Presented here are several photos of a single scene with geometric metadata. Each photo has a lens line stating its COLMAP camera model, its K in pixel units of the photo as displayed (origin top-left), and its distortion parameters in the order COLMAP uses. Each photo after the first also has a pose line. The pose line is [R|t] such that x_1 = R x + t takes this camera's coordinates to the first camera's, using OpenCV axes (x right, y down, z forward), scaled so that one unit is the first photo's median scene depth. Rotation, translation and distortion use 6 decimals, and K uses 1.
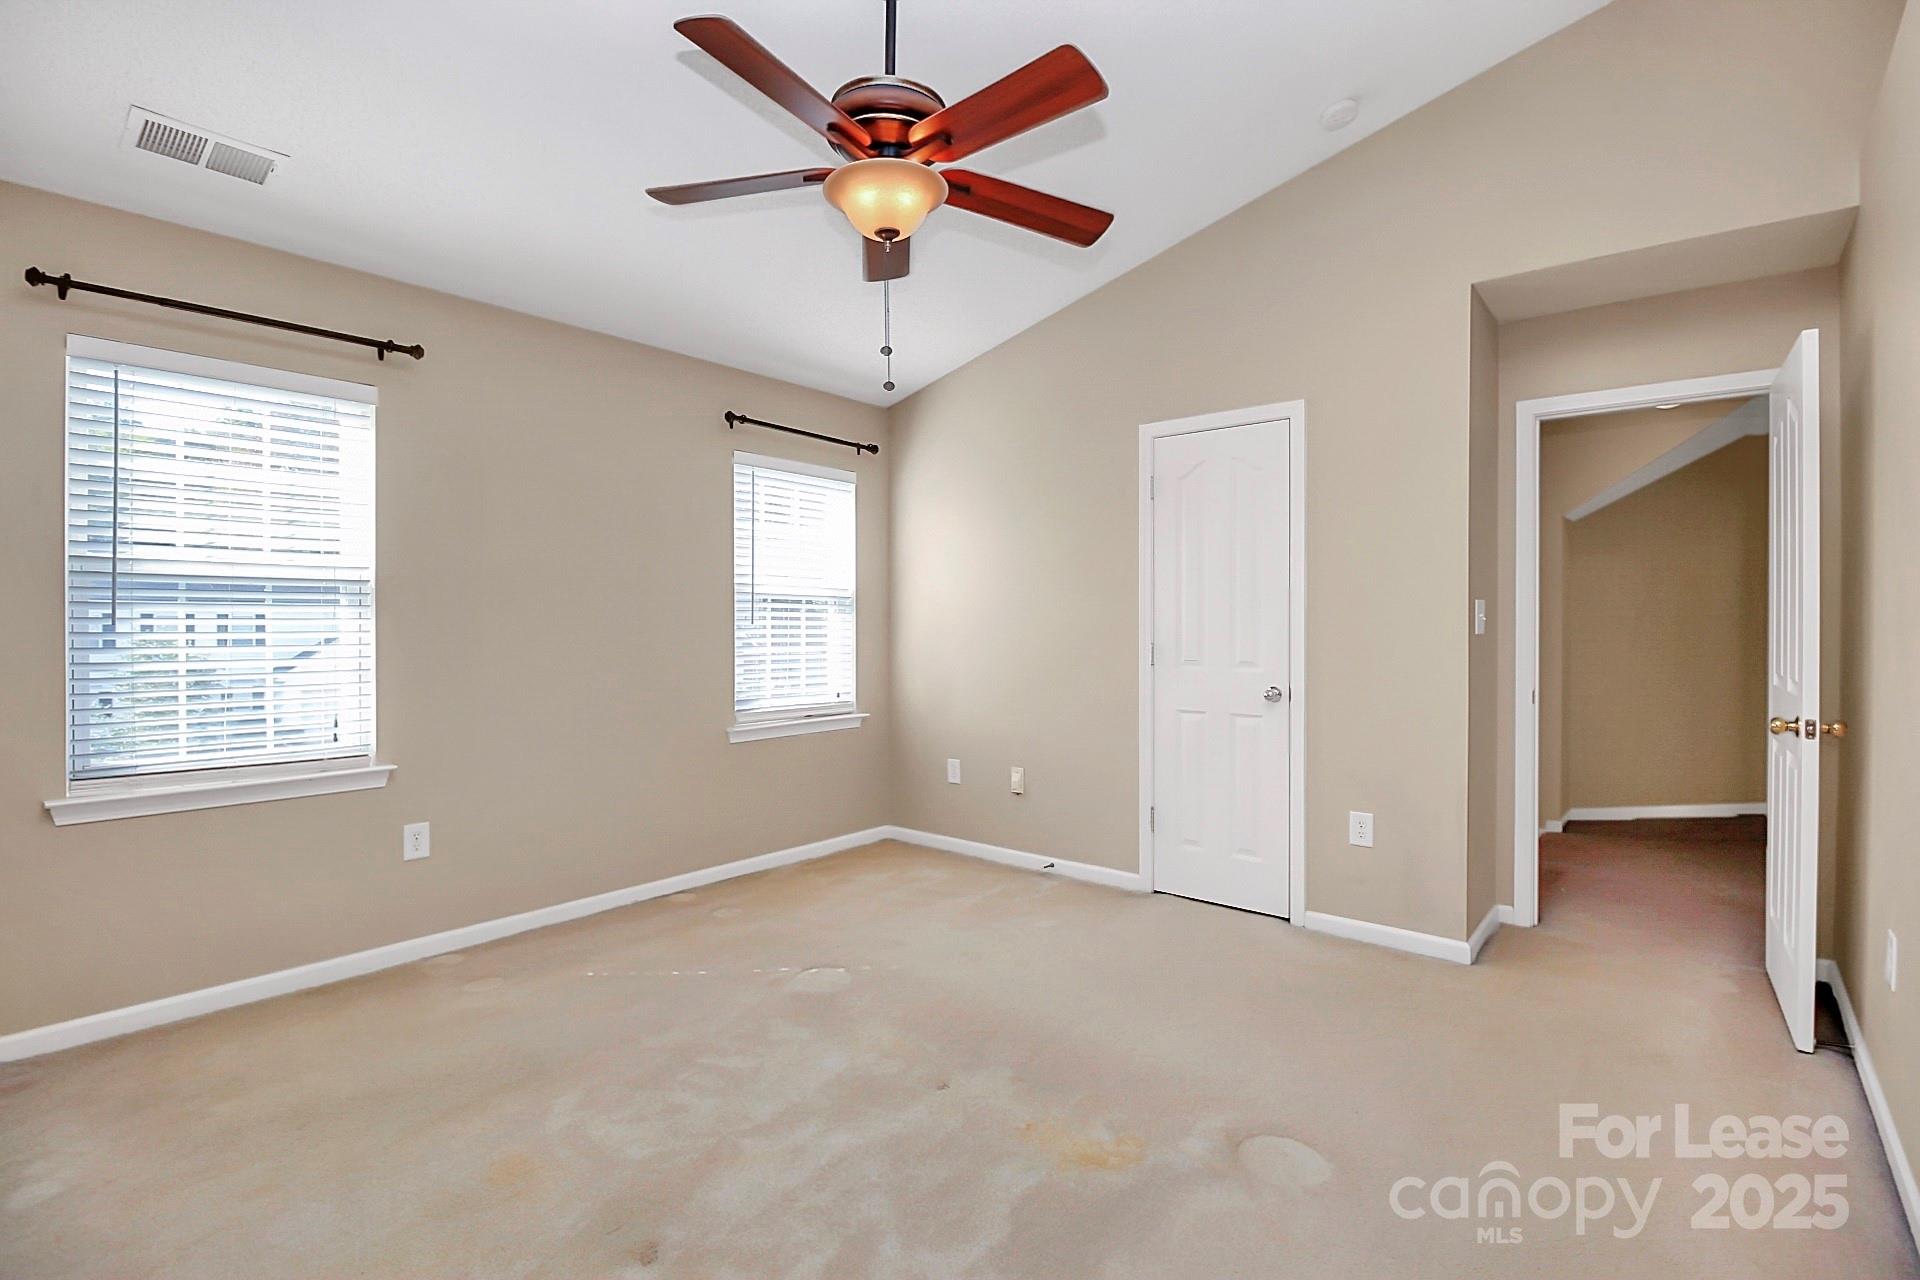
lens RADIAL K [[894.6, 0, 951.5], [0, 894.6, 632.0], [0, 0, 1]] dist [-0.001834, -0.001382]
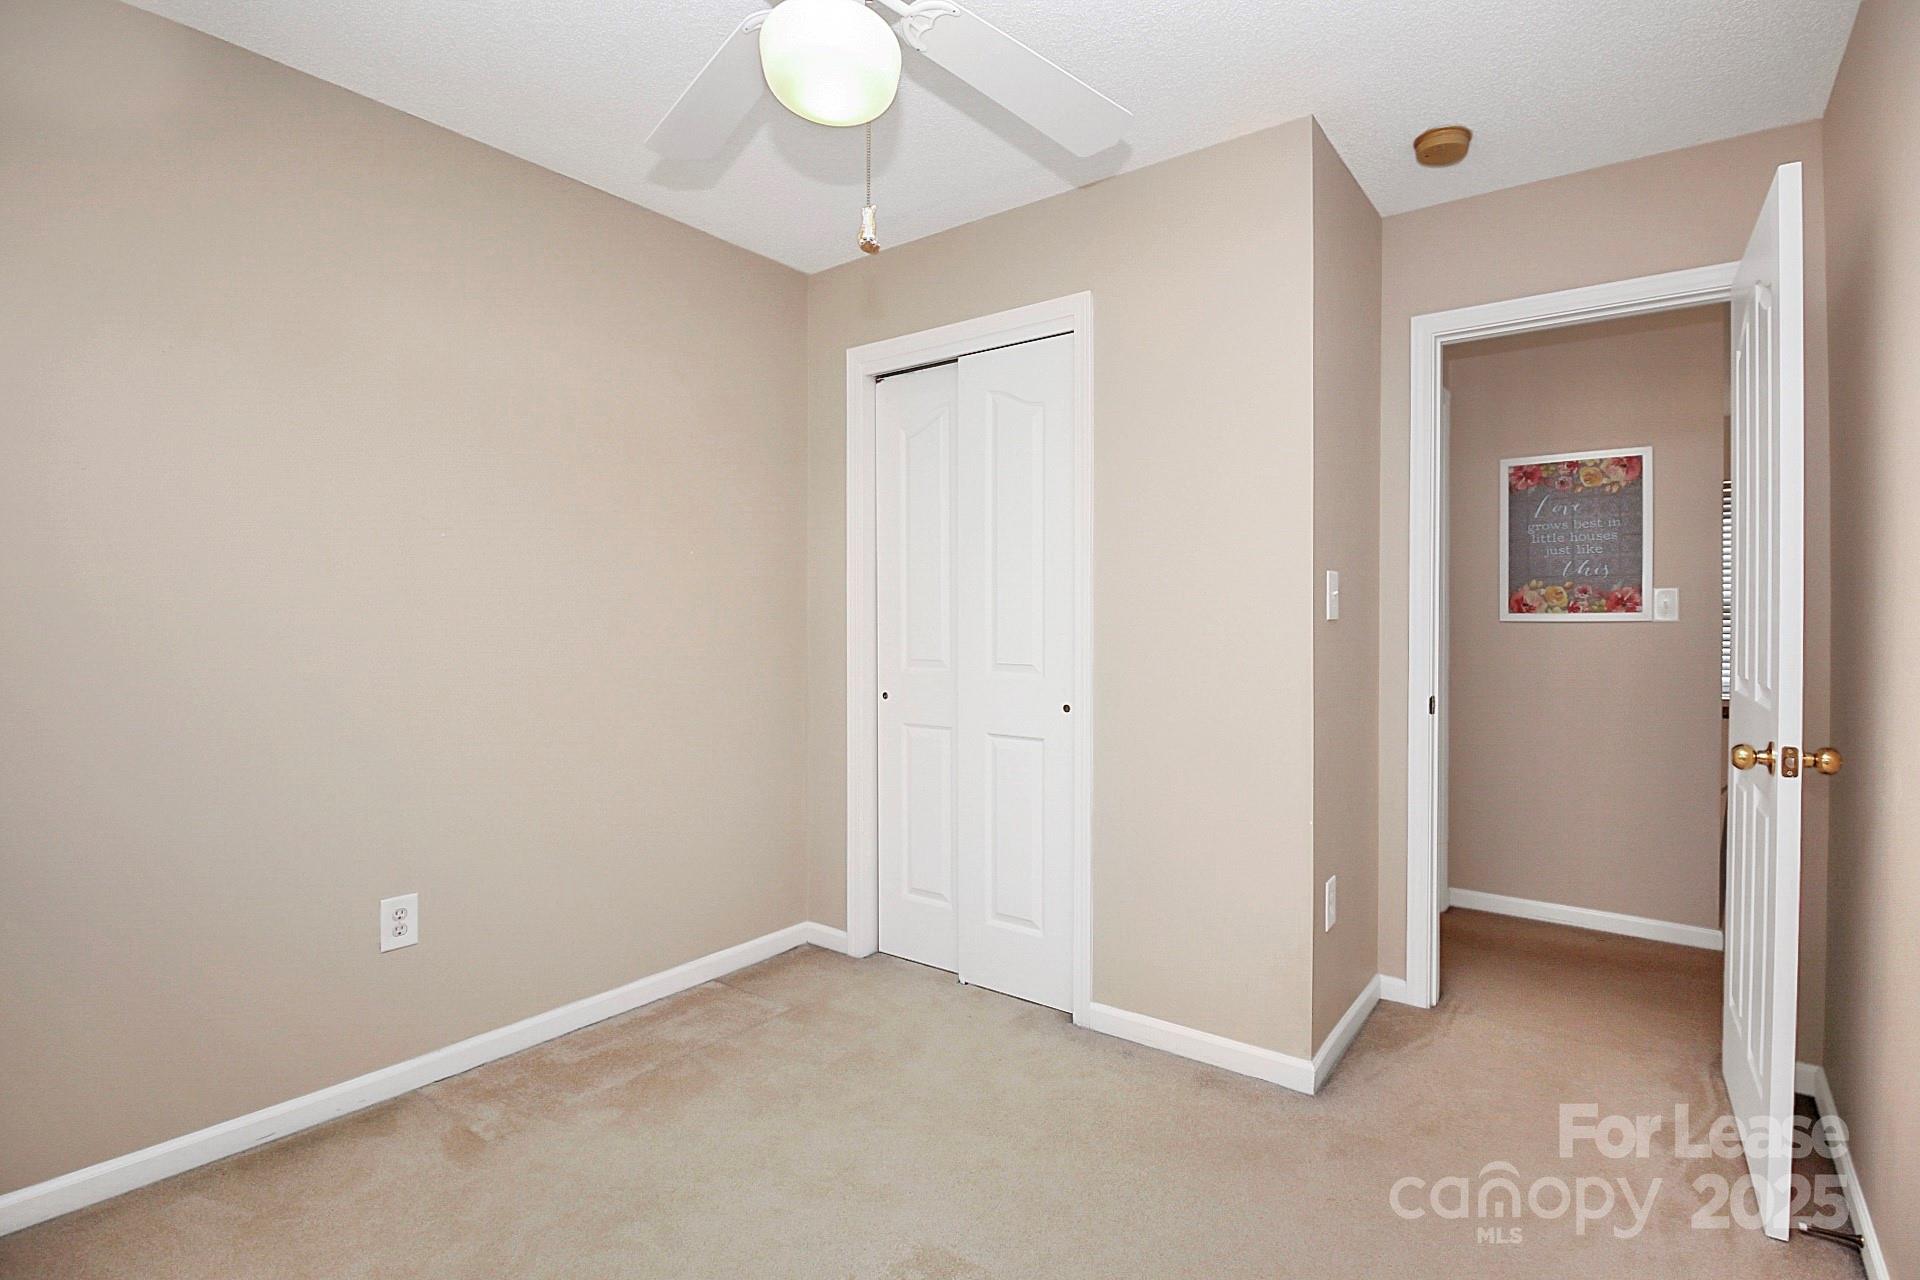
lens RADIAL K [[894.6, 0, 974.8], [0, 894.6, 622.8], [0, 0, 1]] dist [-0.001834, -0.001382]
pose [[0.999097, -0.002081, 0.042433, 0.280890], [0.001822, 0.999980, 0.006134, 0.000290], [-0.042445, -0.006051, 0.999080, 0.309739]]
